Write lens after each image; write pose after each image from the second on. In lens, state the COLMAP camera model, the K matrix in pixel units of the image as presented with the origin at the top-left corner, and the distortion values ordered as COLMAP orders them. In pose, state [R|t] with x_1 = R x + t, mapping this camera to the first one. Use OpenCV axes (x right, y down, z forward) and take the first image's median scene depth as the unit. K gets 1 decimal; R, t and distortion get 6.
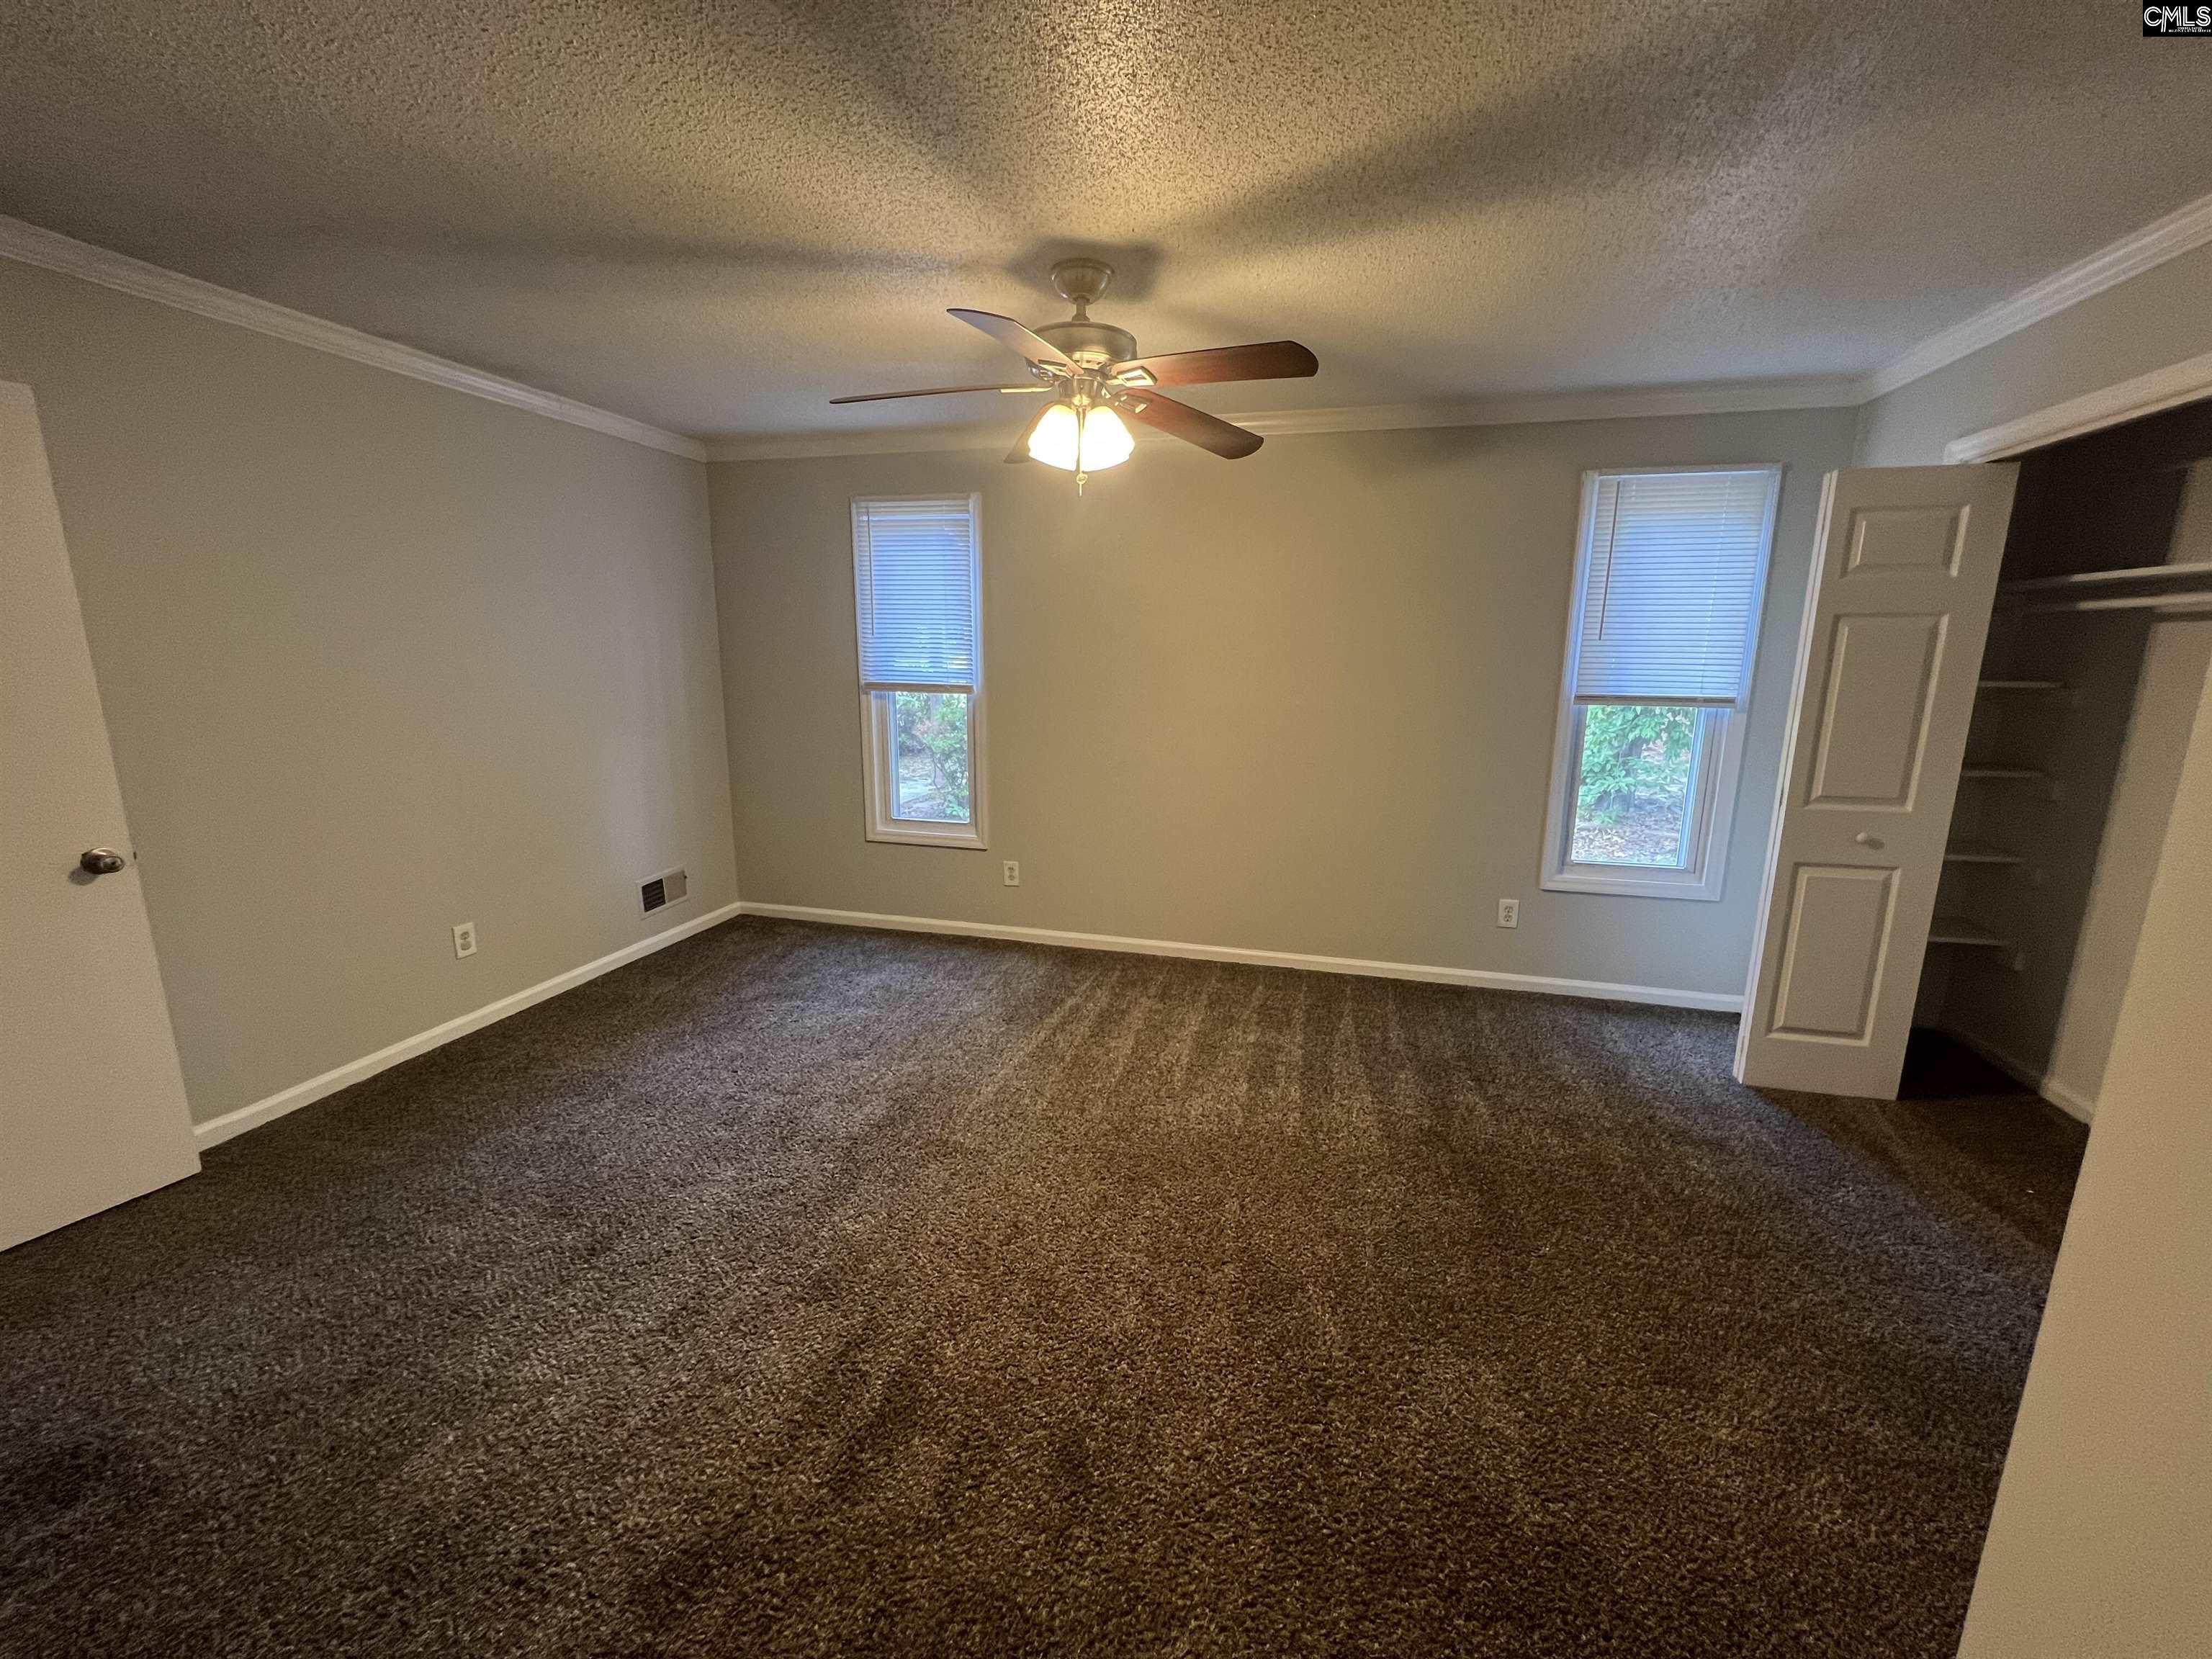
lens RADIAL K [[887.3, 0, 1101.9], [0, 887.3, 828.3], [0, 0, 1]] dist [-0.002921, 0.000611]
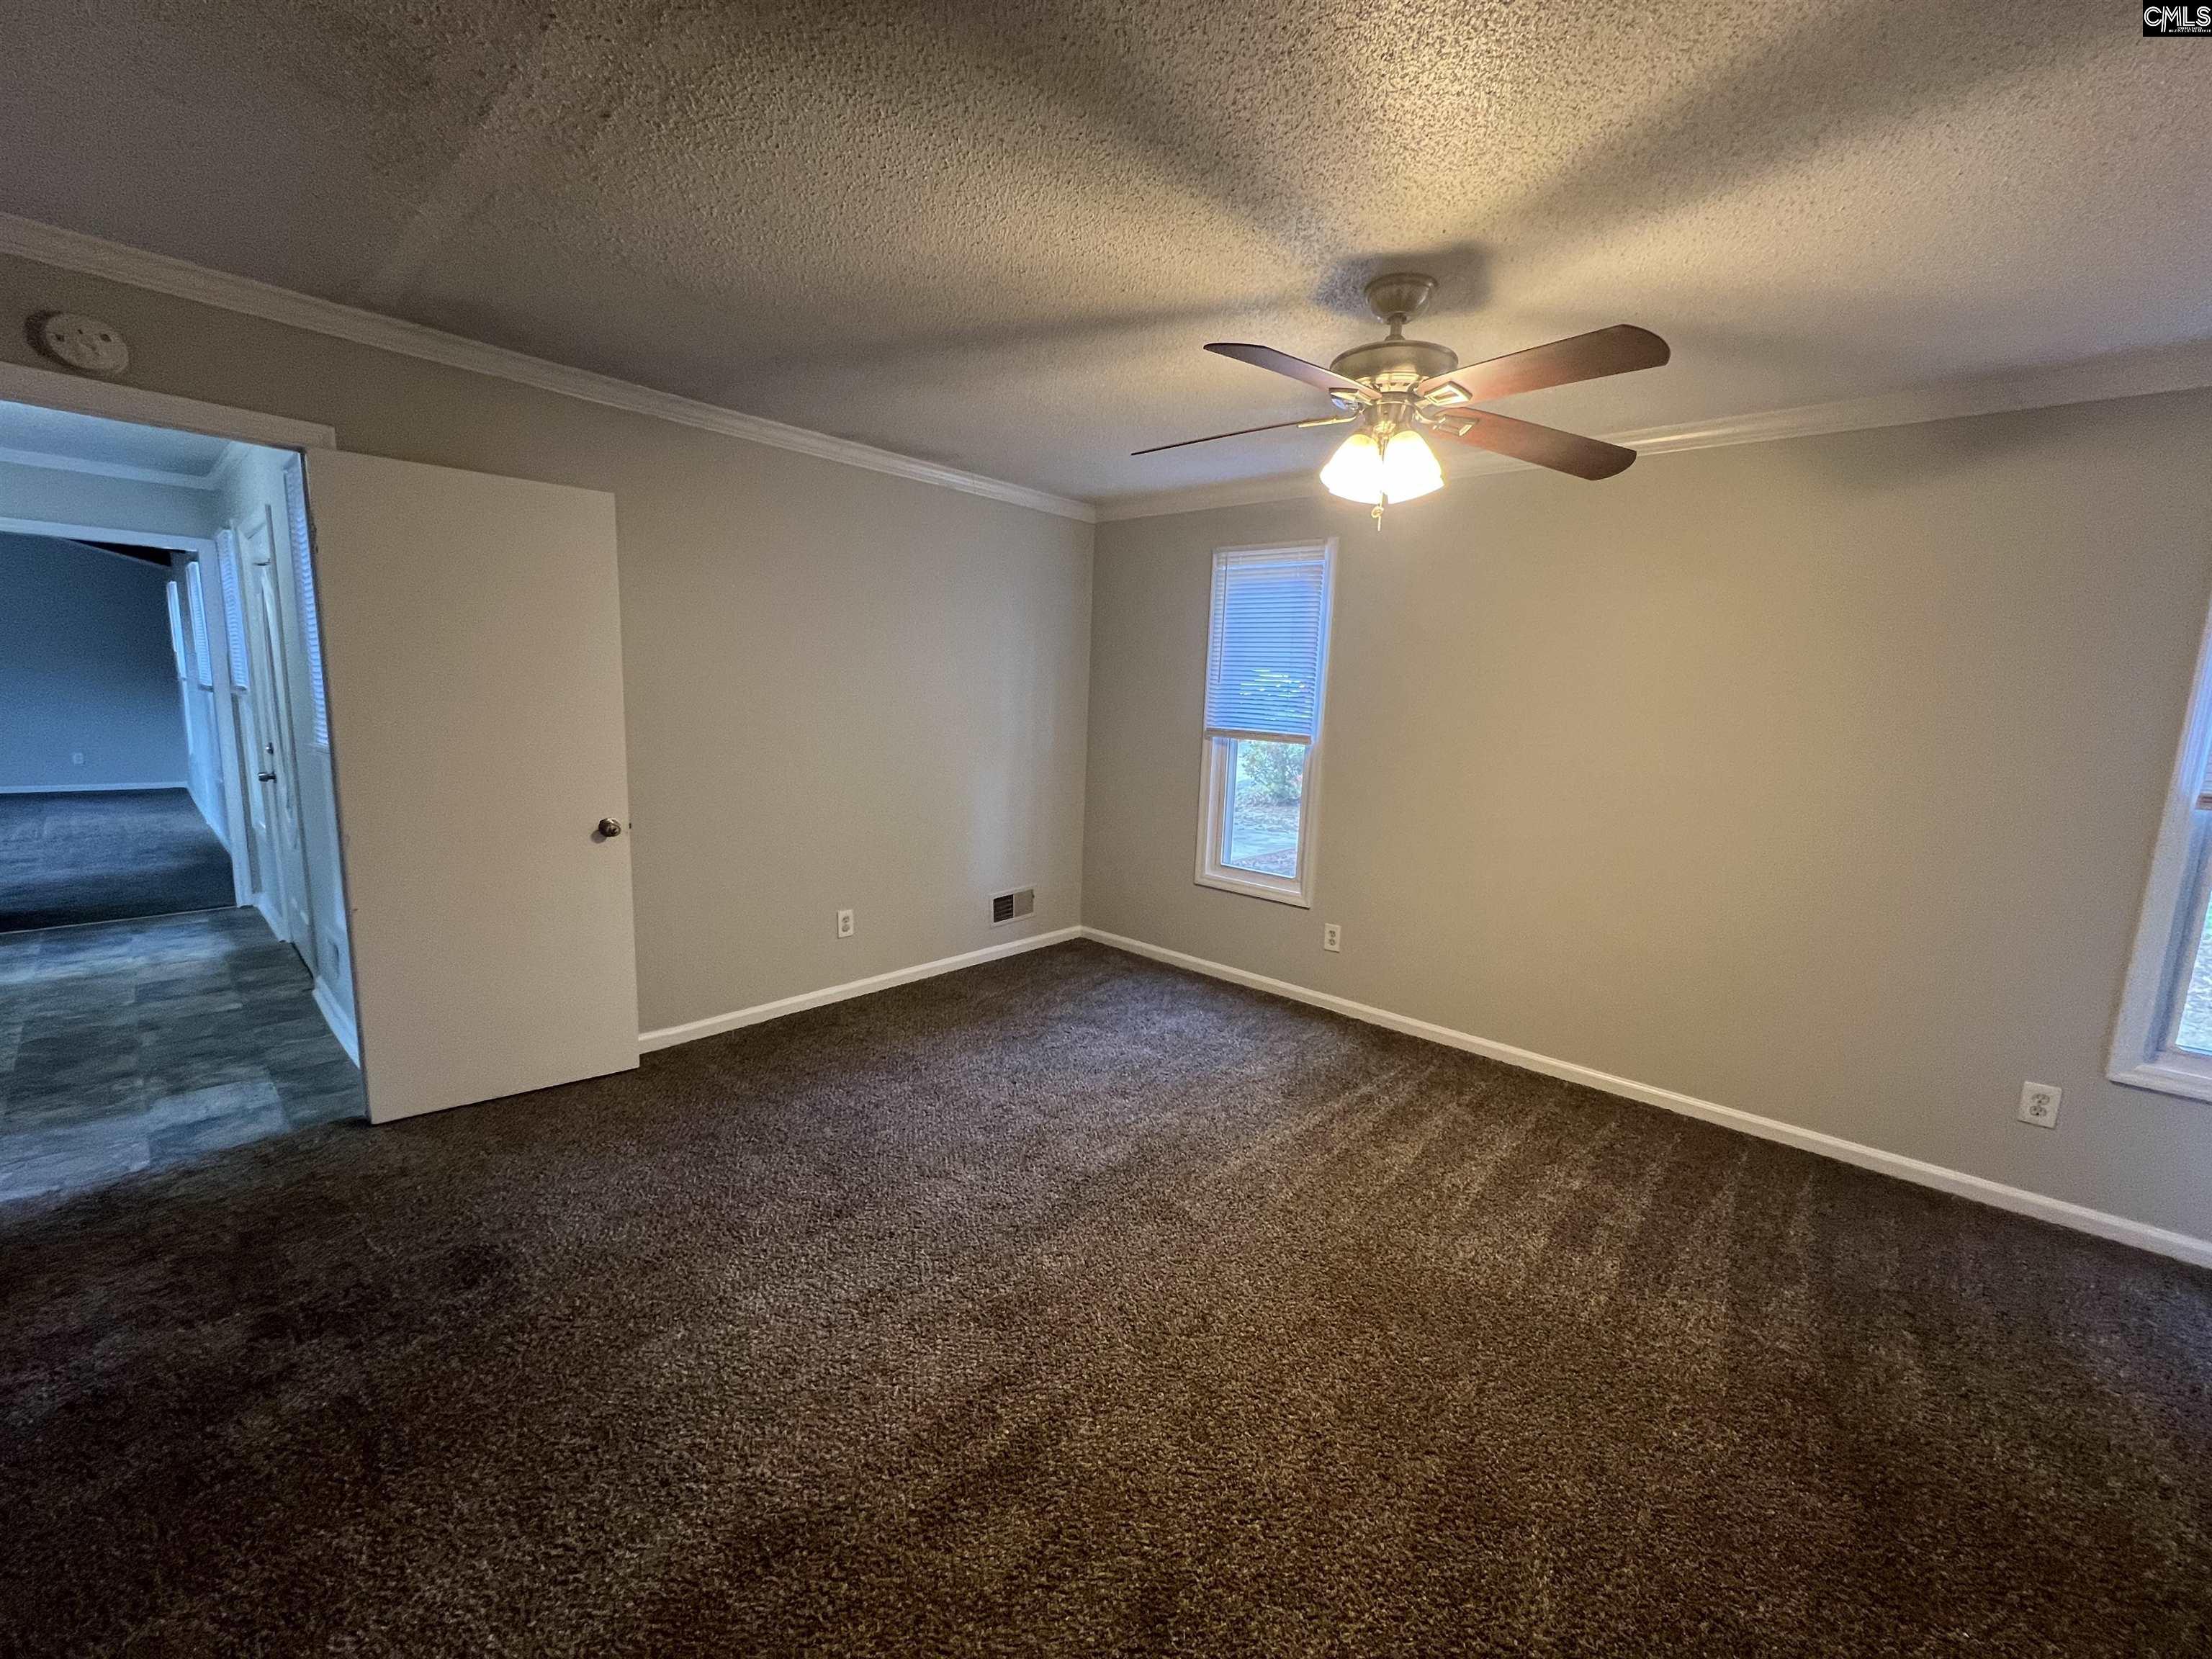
lens RADIAL K [[887.3, 0, 1101.9], [0, 887.3, 828.3], [0, 0, 1]] dist [-0.002921, 0.000611]
pose [[0.890125, 0.095800, -0.445534, 0.151257], [-0.120738, 0.992294, -0.027853, -0.013703], [0.439432, 0.078586, 0.894832, 0.086361]]
